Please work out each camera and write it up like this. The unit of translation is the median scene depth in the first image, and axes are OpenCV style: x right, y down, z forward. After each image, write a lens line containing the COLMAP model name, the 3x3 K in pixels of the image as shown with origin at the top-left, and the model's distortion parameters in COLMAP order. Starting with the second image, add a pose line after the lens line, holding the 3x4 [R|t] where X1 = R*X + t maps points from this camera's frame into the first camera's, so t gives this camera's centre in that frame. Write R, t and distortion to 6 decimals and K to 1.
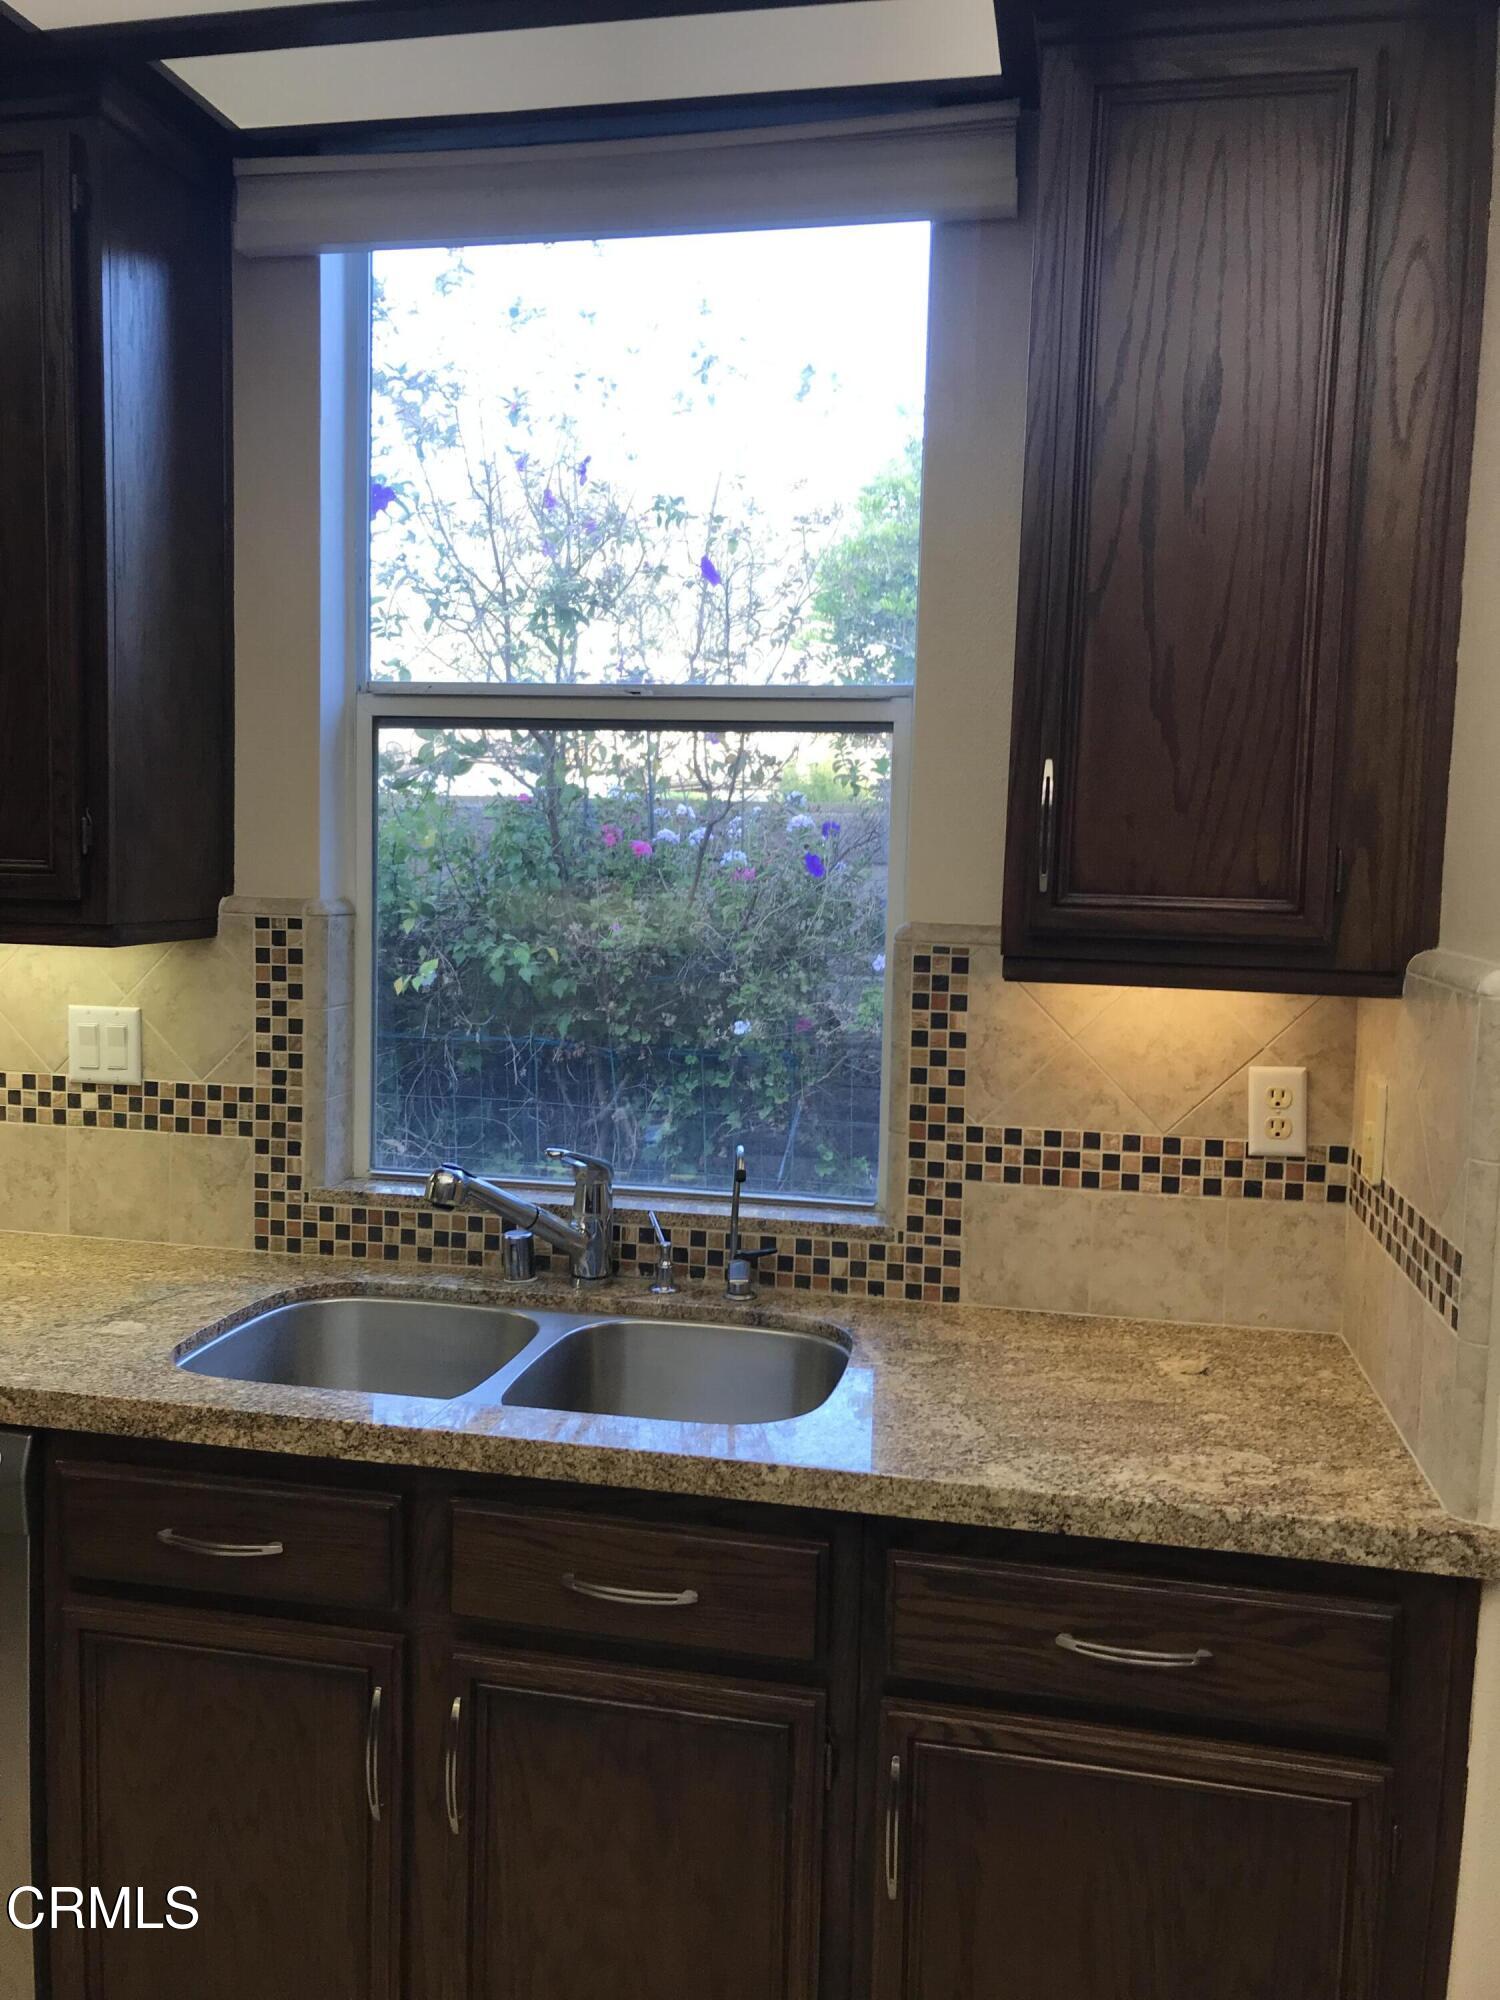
lens RADIAL K [[1645.8, 0, 749.2], [0, 1645.8, 989.4], [0, 0, 1]] dist [0.033452, -0.011073]
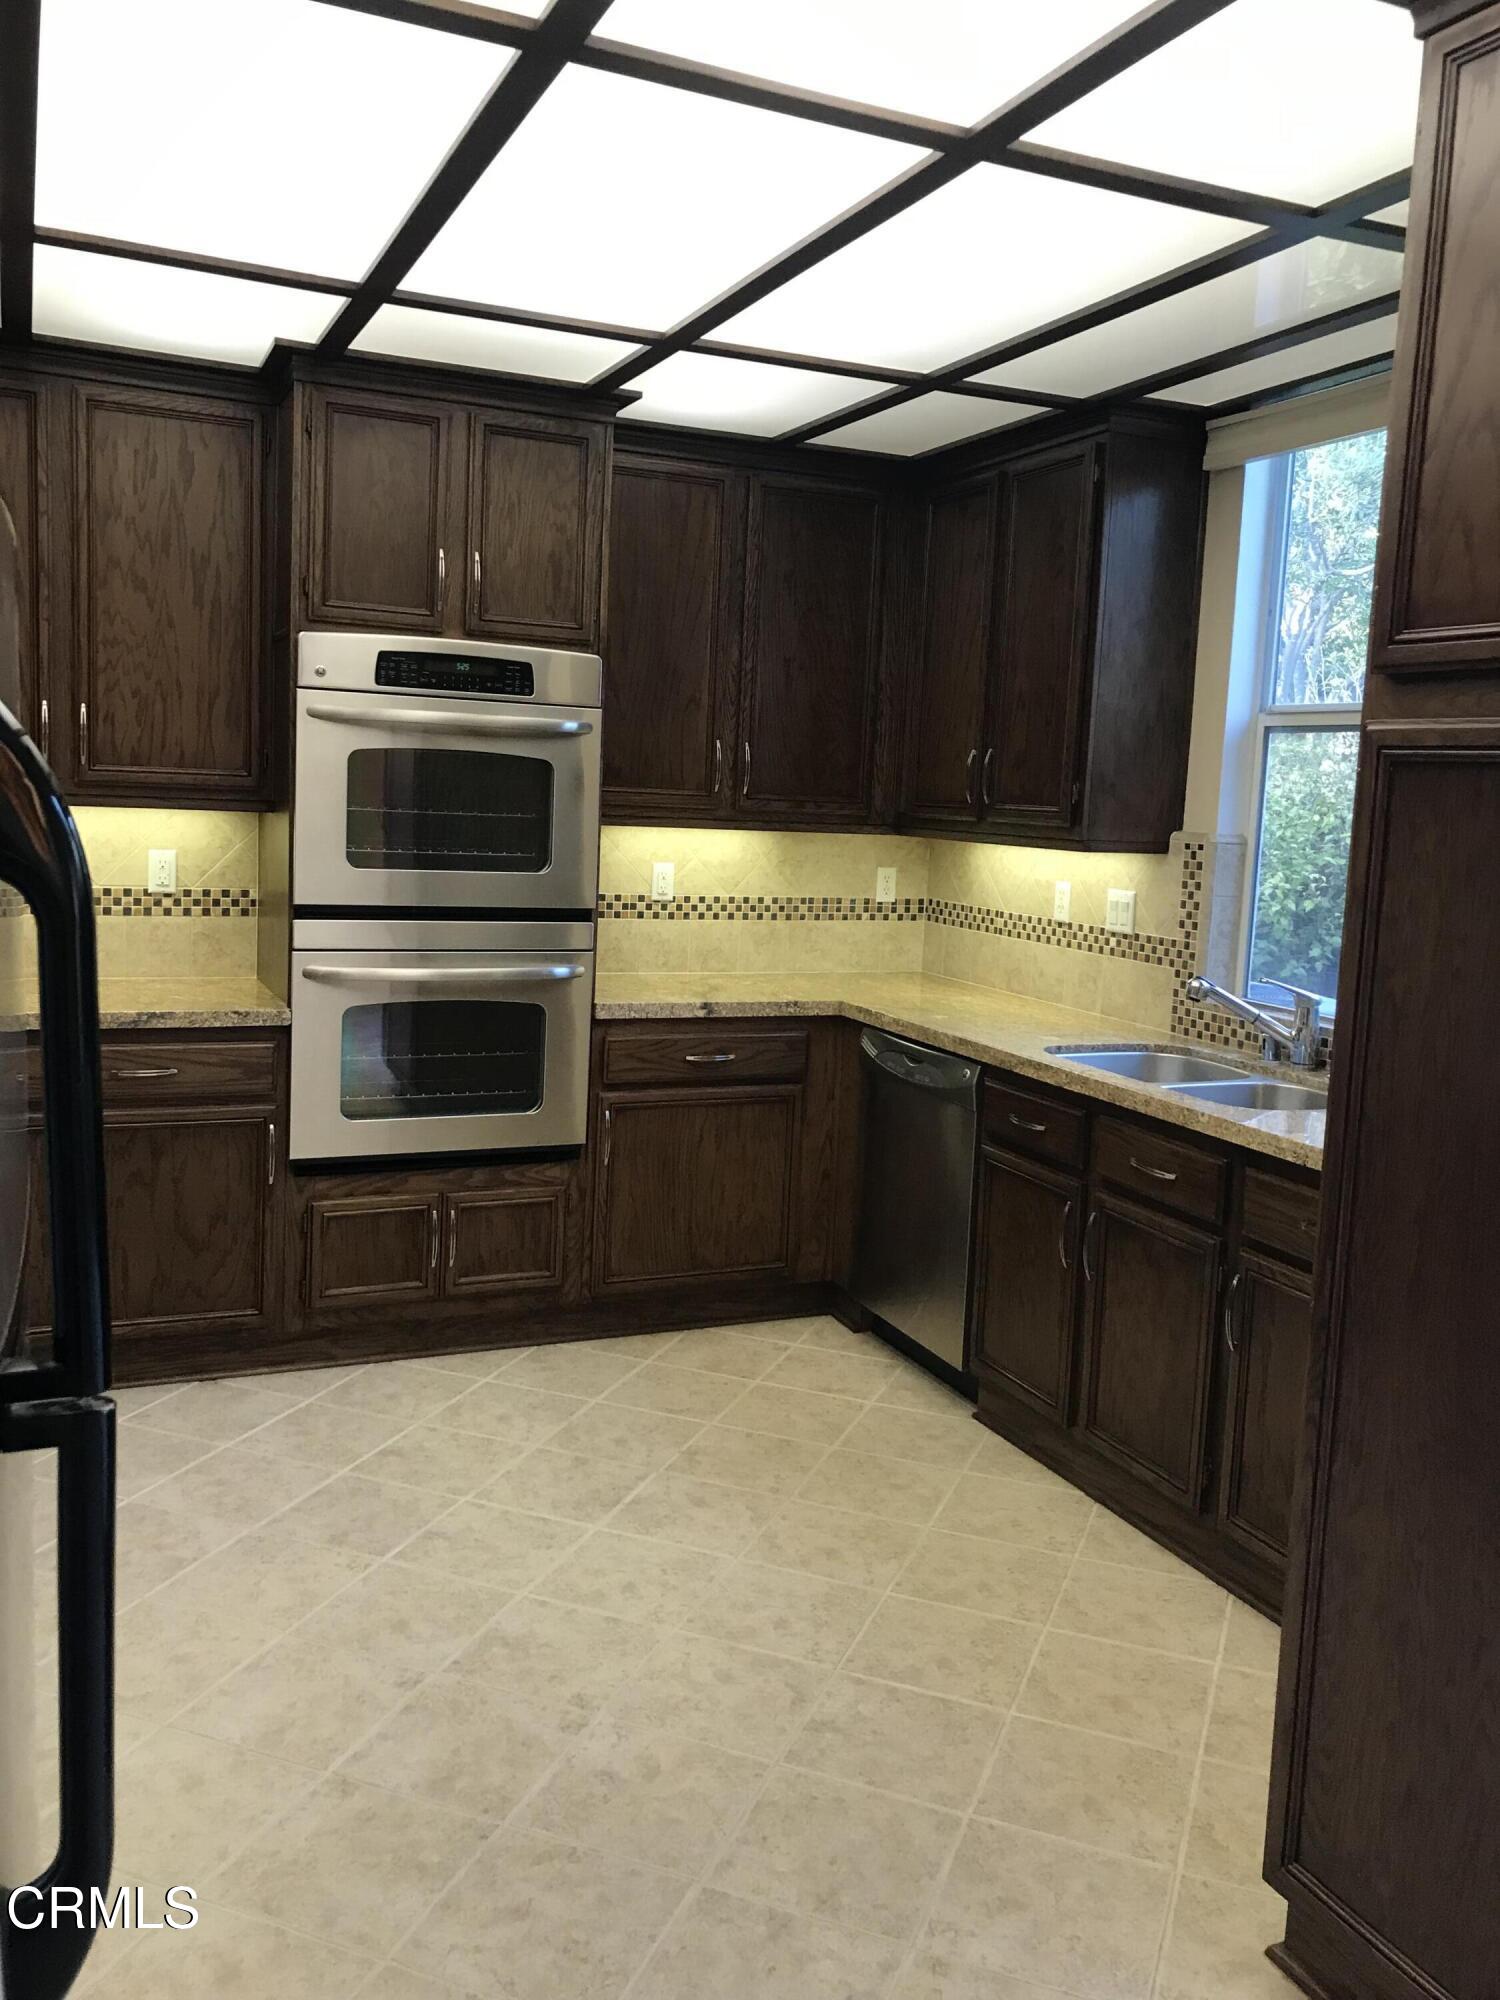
lens RADIAL K [[1645.8, 0, 749.2], [0, 1645.8, 989.4], [0, 0, 1]] dist [0.033452, -0.011073]
pose [[0.574974, 0.099986, -0.812039, 0.877353], [-0.098637, 0.993737, 0.052517, 0.064671], [0.812204, 0.049902, 0.581235, -0.396201]]
